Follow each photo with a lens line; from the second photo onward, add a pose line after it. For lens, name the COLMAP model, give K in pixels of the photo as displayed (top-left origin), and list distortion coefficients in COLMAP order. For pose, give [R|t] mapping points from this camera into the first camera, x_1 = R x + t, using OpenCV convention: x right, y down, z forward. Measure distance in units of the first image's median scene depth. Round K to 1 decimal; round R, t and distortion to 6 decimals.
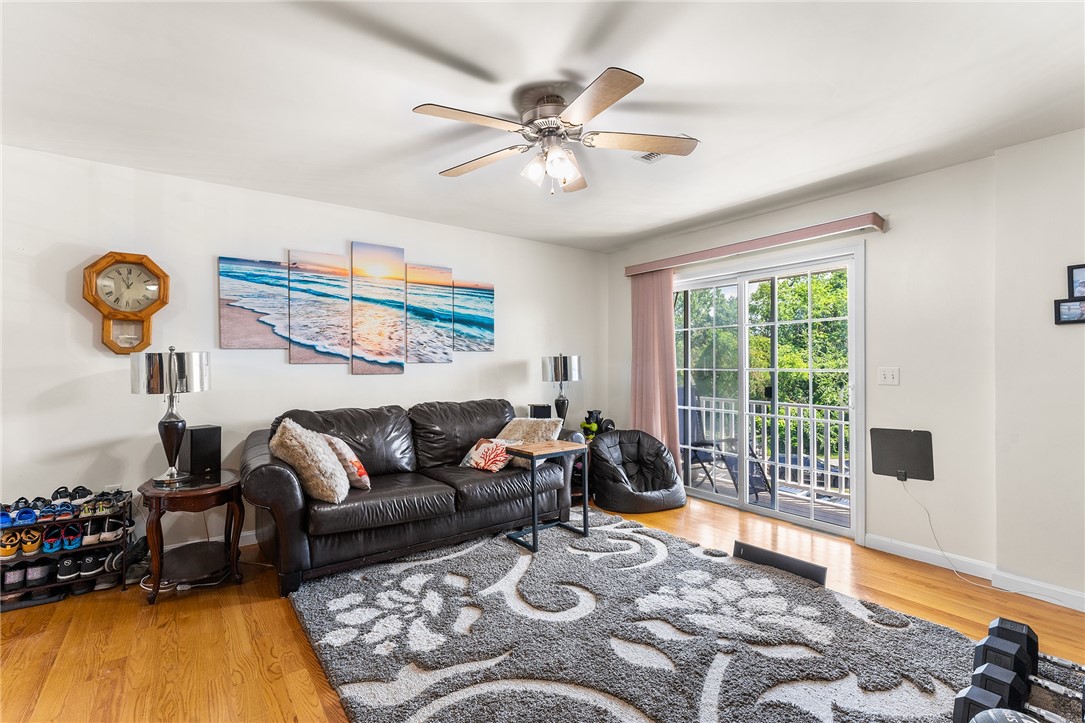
lens RADIAL K [[507.6, 0, 537.7], [0, 507.6, 360.5], [0, 0, 1]] dist [0.002245, -0.001516]
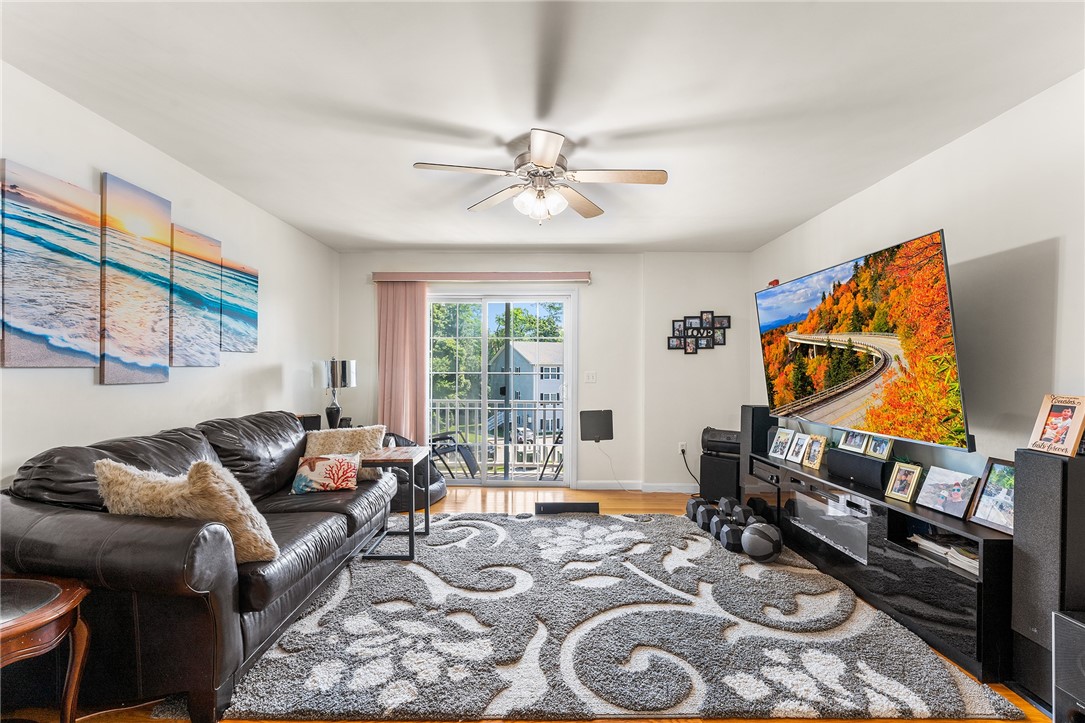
lens RADIAL K [[507.6, 0, 535.7], [0, 507.6, 366.7], [0, 0, 1]] dist [0.002245, -0.001516]
pose [[0.568603, 0.005421, 0.822594, -0.607535], [-0.008399, 0.999964, -0.000785, 0.001127], [-0.822569, -0.006462, 0.568628, 0.215975]]
